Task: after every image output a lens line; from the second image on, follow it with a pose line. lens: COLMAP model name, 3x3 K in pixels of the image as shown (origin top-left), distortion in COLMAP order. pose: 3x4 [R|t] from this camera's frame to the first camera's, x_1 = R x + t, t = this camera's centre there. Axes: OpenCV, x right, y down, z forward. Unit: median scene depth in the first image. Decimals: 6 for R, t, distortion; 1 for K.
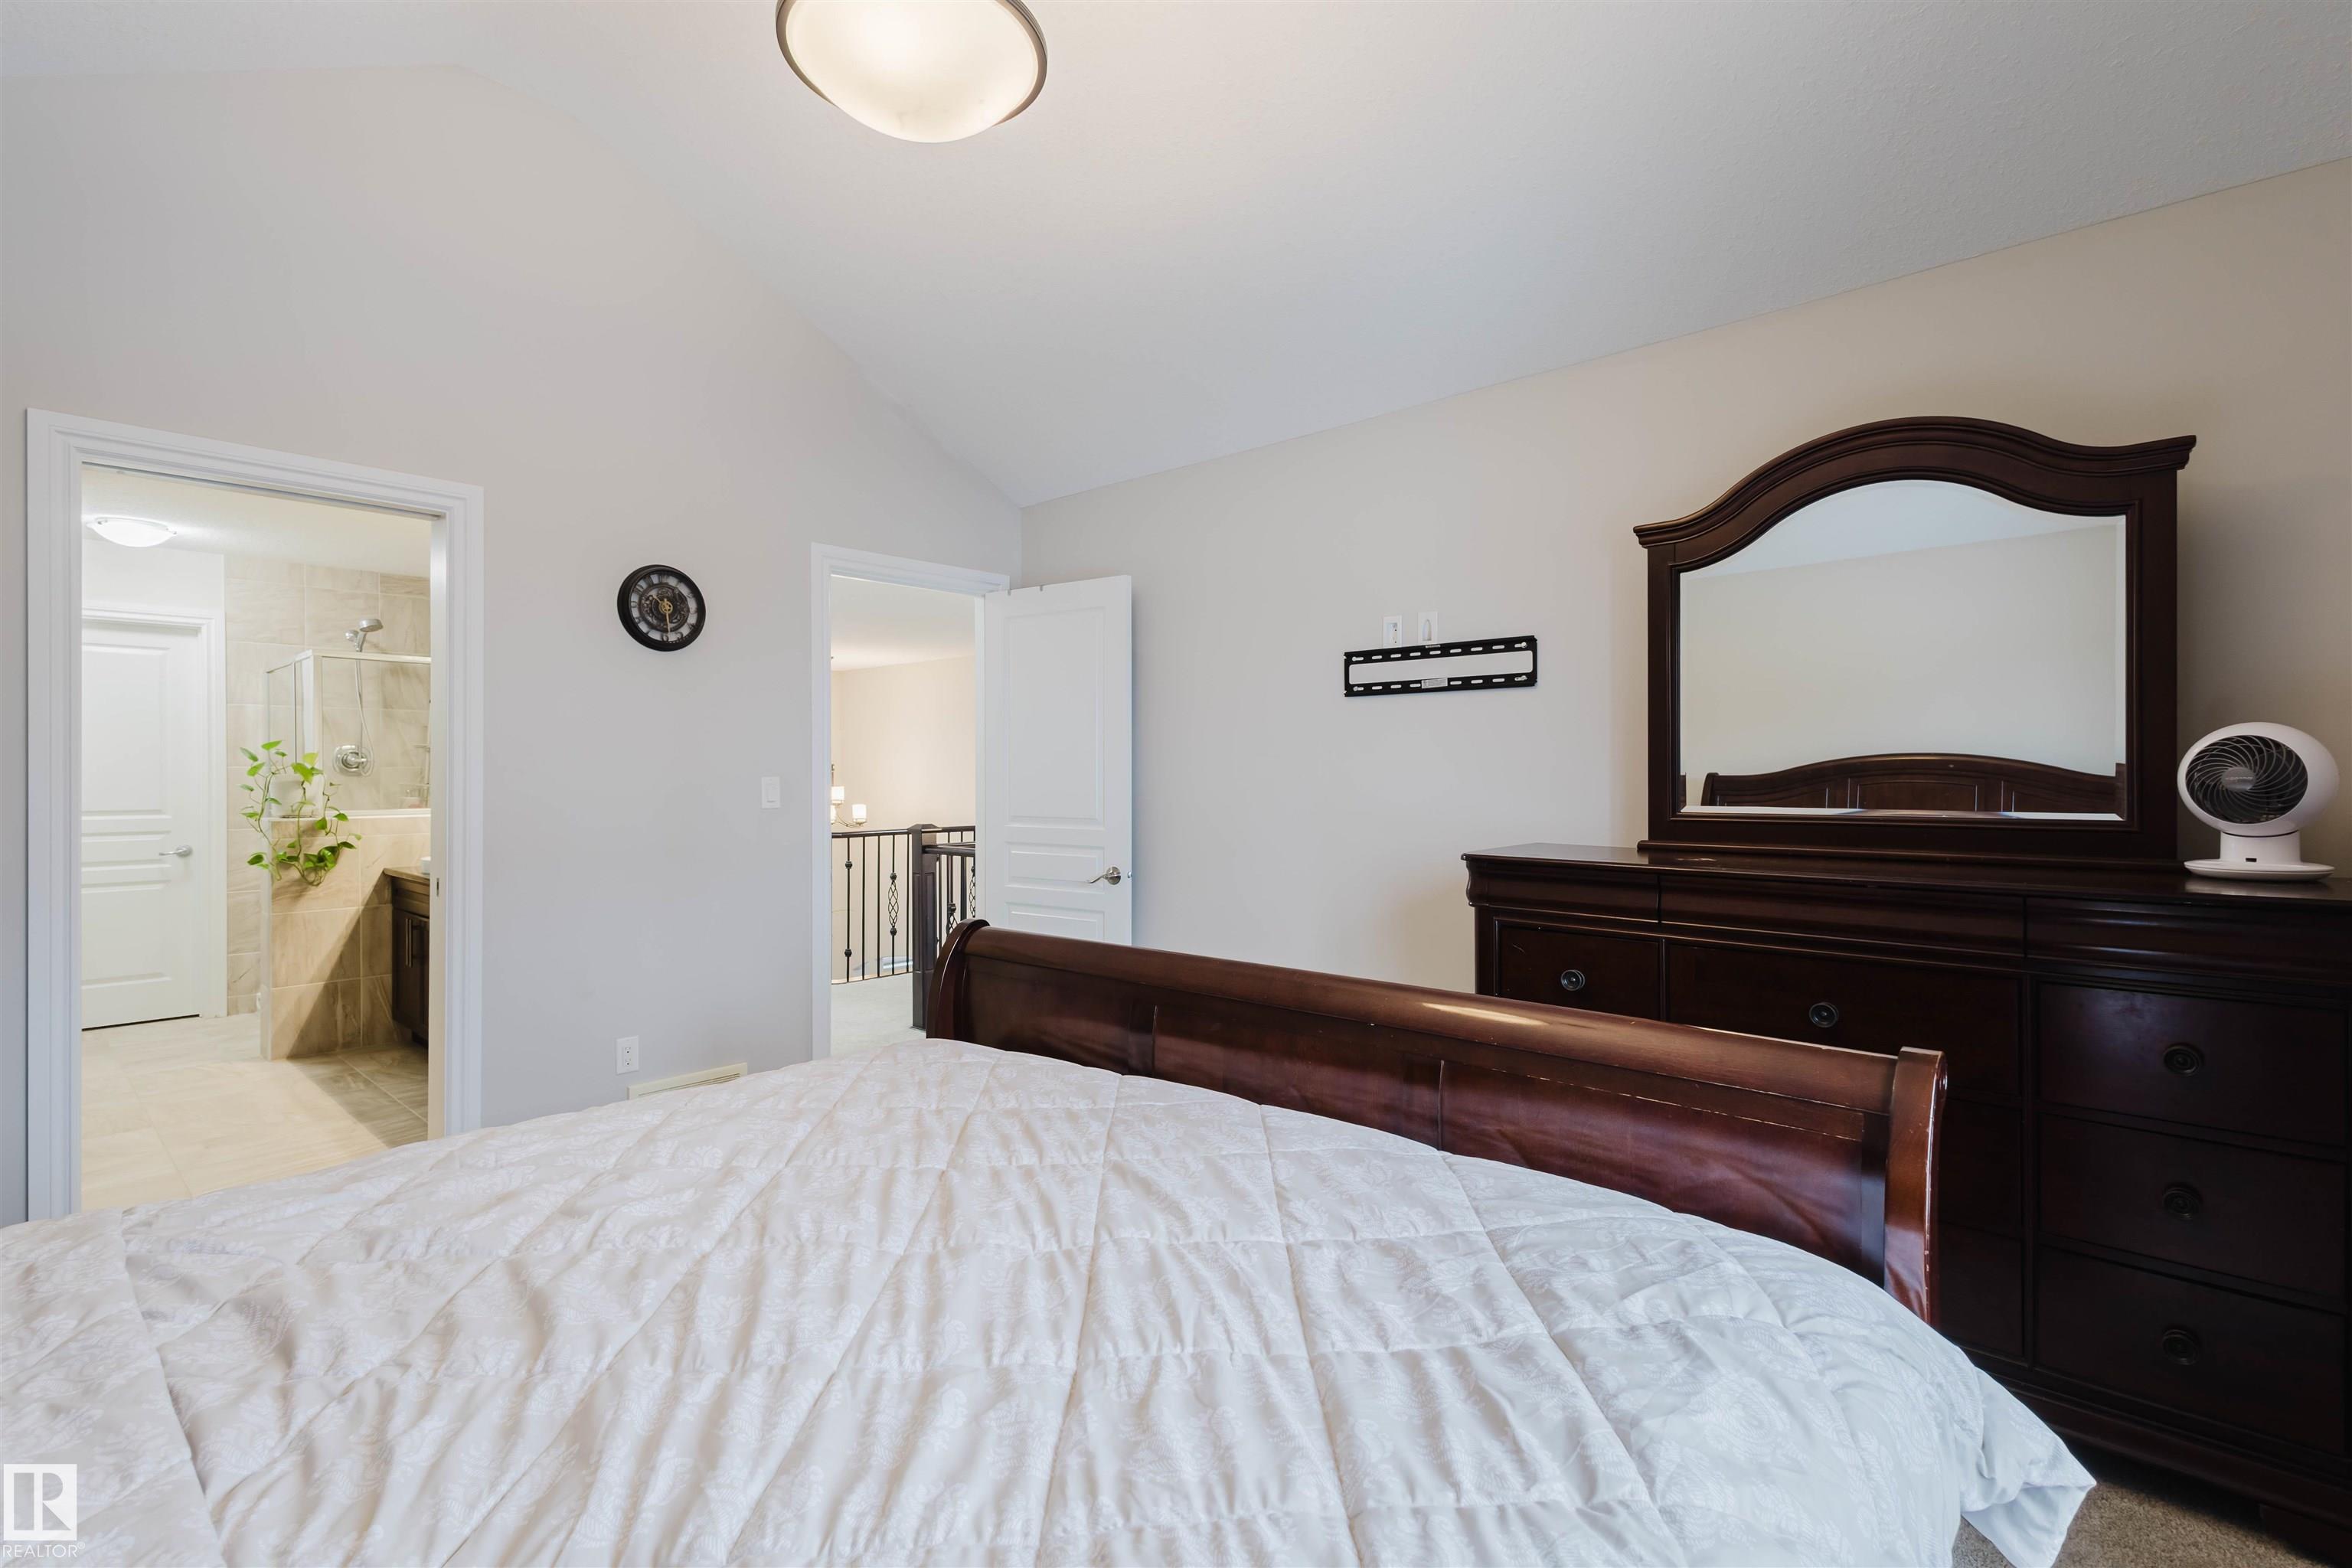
lens RADIAL K [[1082.2, 0, 1175.0], [0, 1082.2, 778.7], [0, 0, 1]] dist [0.012727, -0.001534]
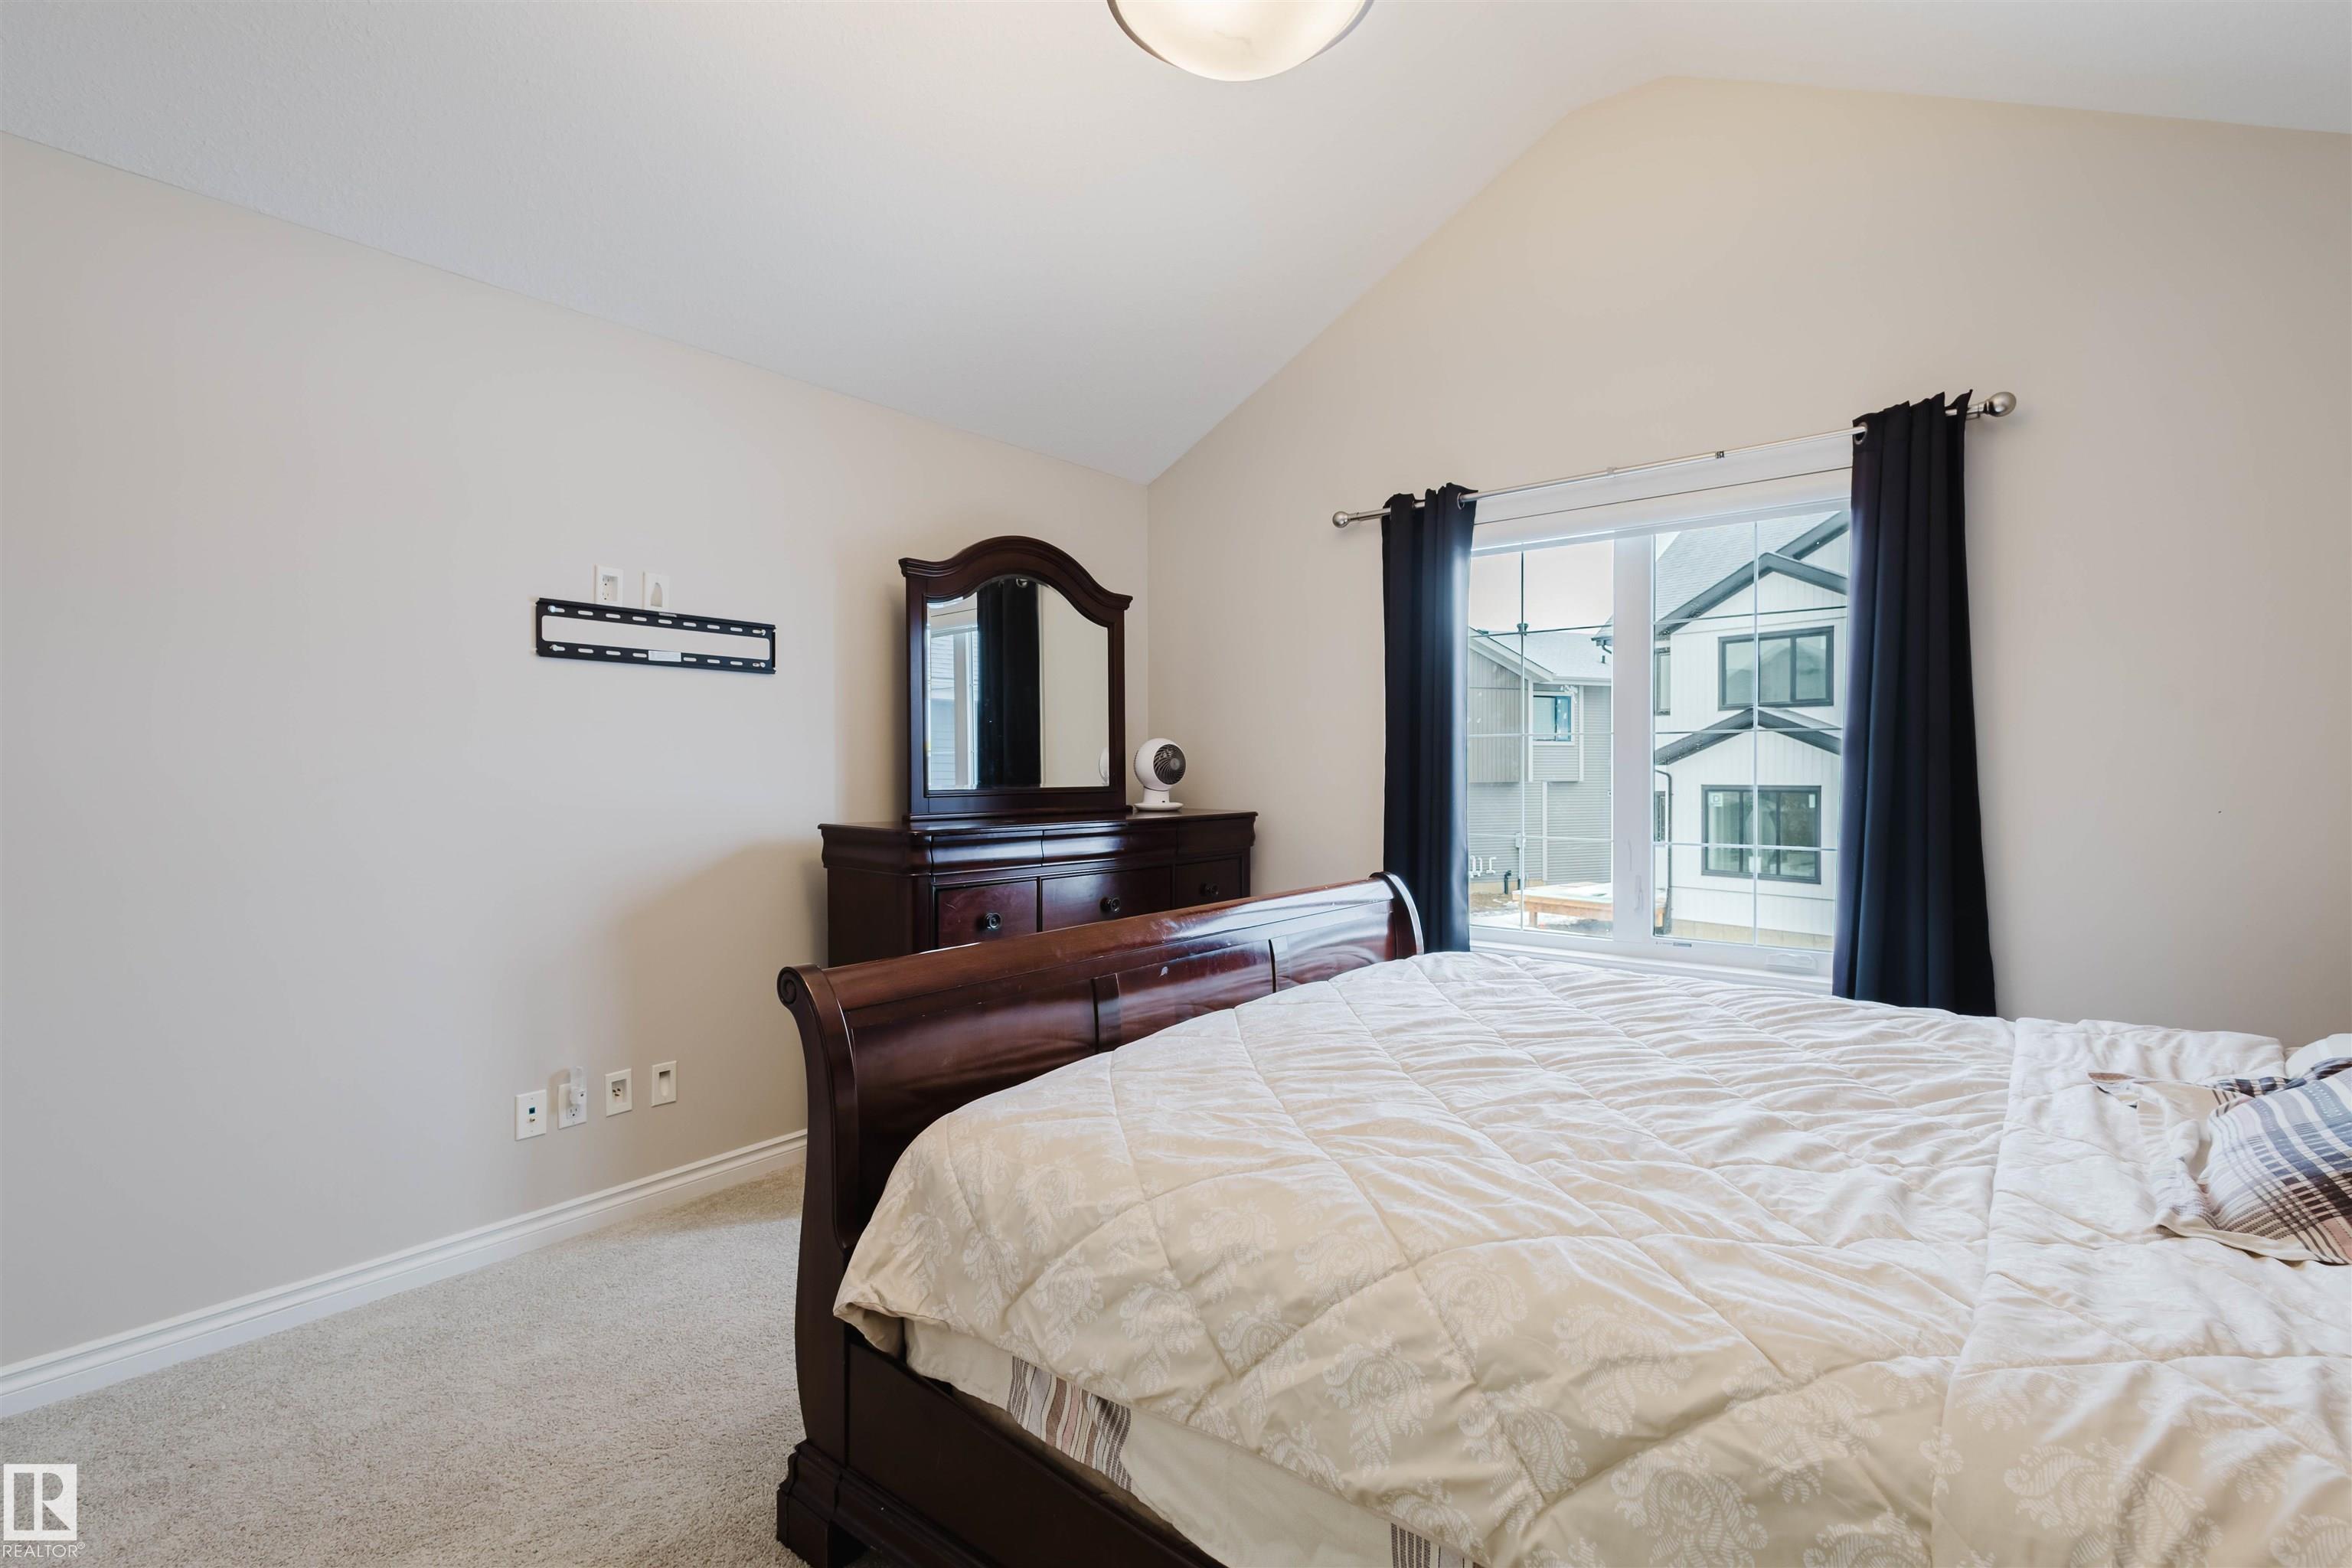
lens RADIAL K [[1082.2, 0, 1175.0], [0, 1082.2, 778.7], [0, 0, 1]] dist [0.012727, -0.001534]
pose [[-0.044910, -0.001836, 0.998989, -0.671068], [0.010827, 0.999939, 0.002324, 0.014400], [-0.998932, 0.010921, -0.044888, 0.630942]]
